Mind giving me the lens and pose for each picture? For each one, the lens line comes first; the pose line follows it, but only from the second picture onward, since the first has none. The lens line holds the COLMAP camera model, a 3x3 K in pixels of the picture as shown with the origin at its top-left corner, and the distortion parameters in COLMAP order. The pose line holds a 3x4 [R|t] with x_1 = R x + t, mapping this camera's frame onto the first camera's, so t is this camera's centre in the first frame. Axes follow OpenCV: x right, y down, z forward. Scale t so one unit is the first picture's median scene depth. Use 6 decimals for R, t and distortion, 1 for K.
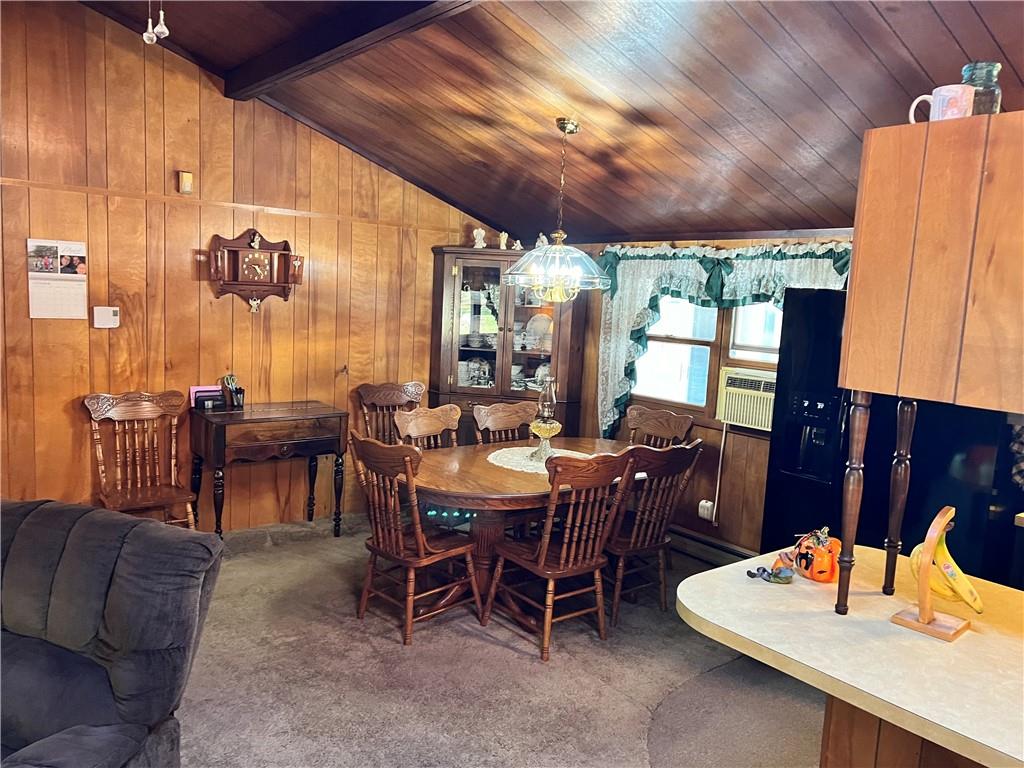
lens RADIAL K [[770.8, 0, 509.7], [0, 770.8, 387.9], [0, 0, 1]] dist [0.021373, -0.018419]
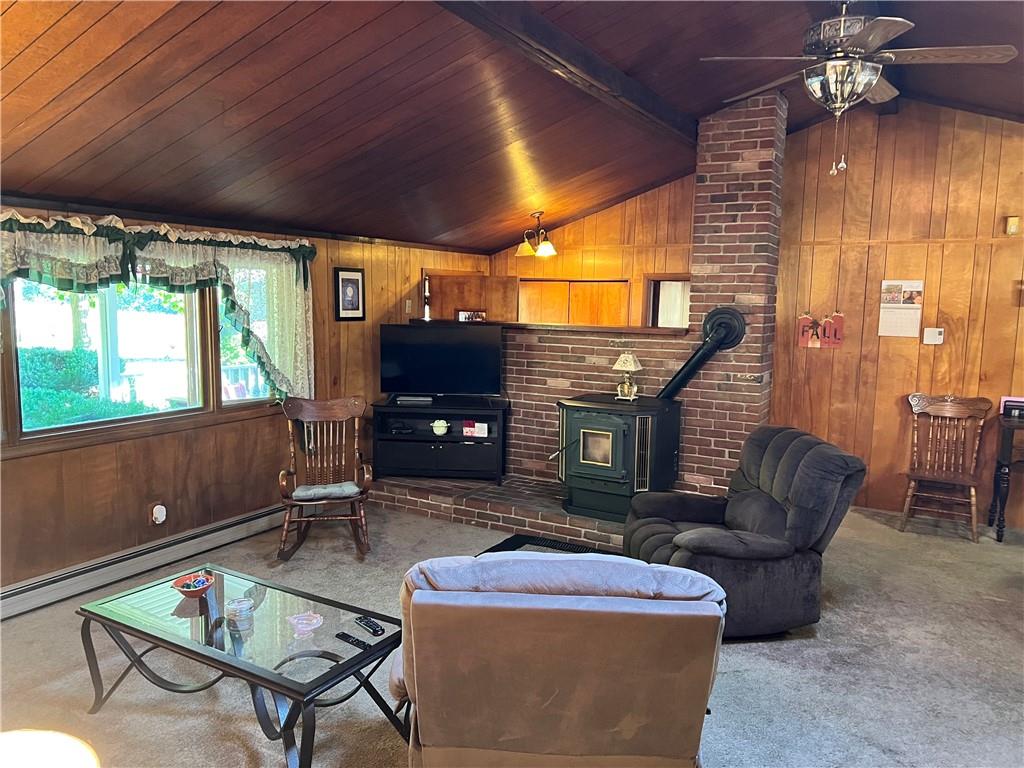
lens RADIAL K [[770.8, 0, 511.1], [0, 770.8, 383.0], [0, 0, 1]] dist [0.021373, -0.018419]
pose [[0.387784, 0.064145, -0.919516, 0.414419], [-0.113084, 0.993350, 0.021605, 0.040491], [0.914787, 0.095605, 0.392459, -0.162945]]
